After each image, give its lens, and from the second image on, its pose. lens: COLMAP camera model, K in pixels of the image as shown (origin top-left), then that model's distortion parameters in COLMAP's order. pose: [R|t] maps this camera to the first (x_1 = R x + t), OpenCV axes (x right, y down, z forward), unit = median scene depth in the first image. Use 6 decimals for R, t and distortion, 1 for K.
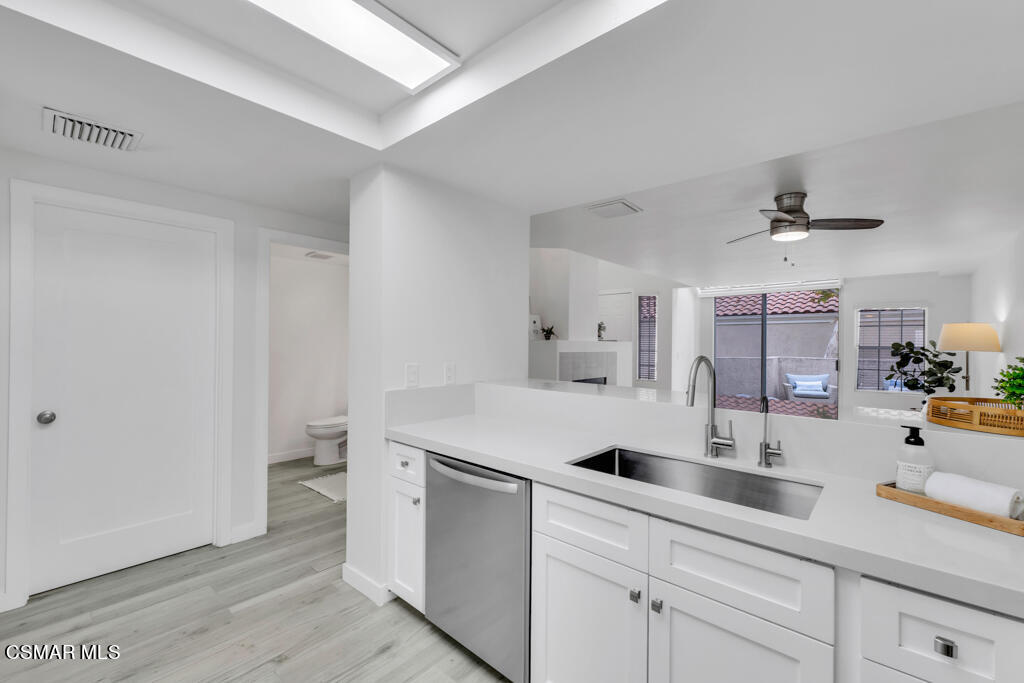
lens RADIAL K [[426.0, 0, 510.1], [0, 426.0, 344.4], [0, 0, 1]] dist [0.000355, -0.000140]
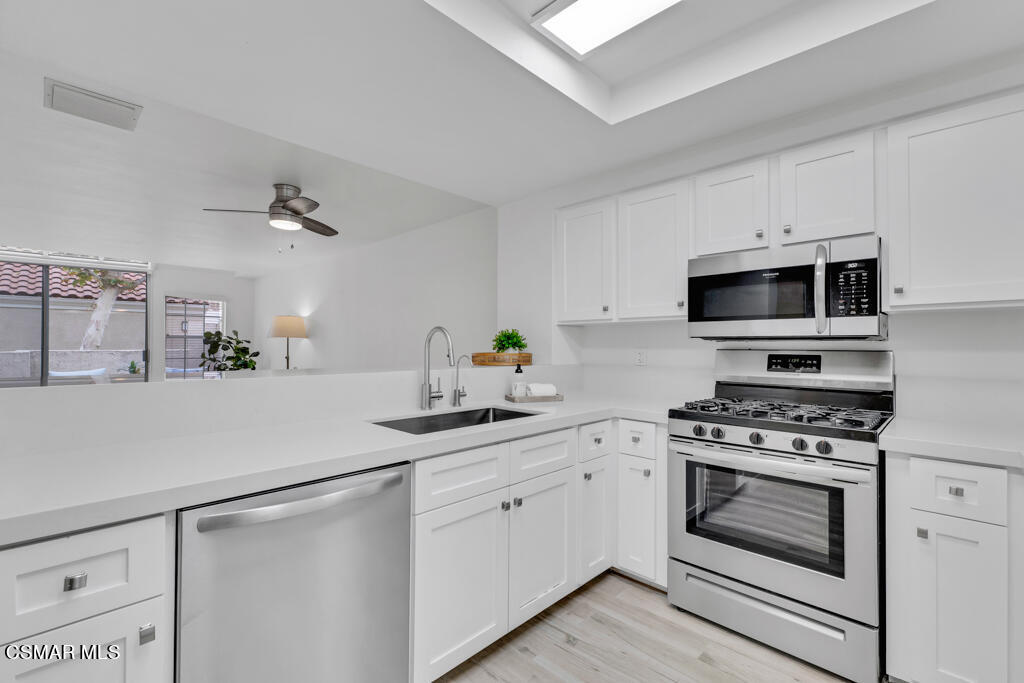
lens RADIAL K [[452.0, 0, 510.0], [0, 452.0, 339.0], [0, 0, 1]] dist [-0.002197, -0.000047]
pose [[0.052517, -0.000125, 0.998620, -0.208285], [0.000414, 1.000000, 0.000103, 0.014999], [-0.998620, 0.000408, 0.052517, 0.174923]]
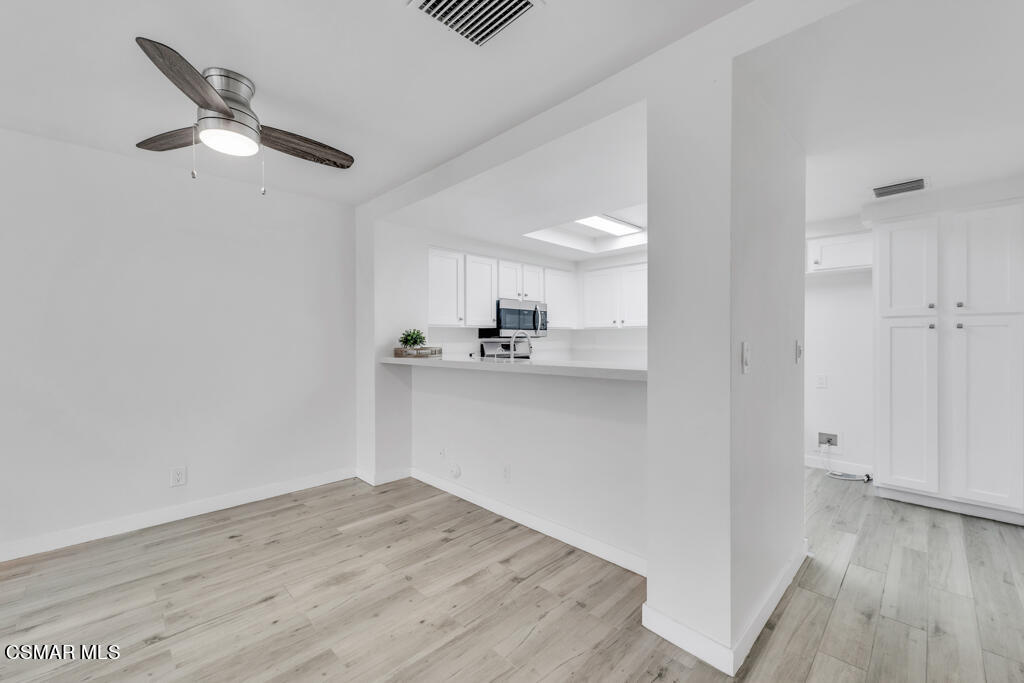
lens RADIAL K [[426.0, 0, 512.2], [0, 426.0, 339.3], [0, 0, 1]] dist [0.000355, -0.000140]
pose [[-0.998213, -0.006065, 0.059454, 0.093528], [-0.005698, 0.999964, 0.006338, 0.014160], [-0.059490, 0.005987, -0.998211, 0.769278]]
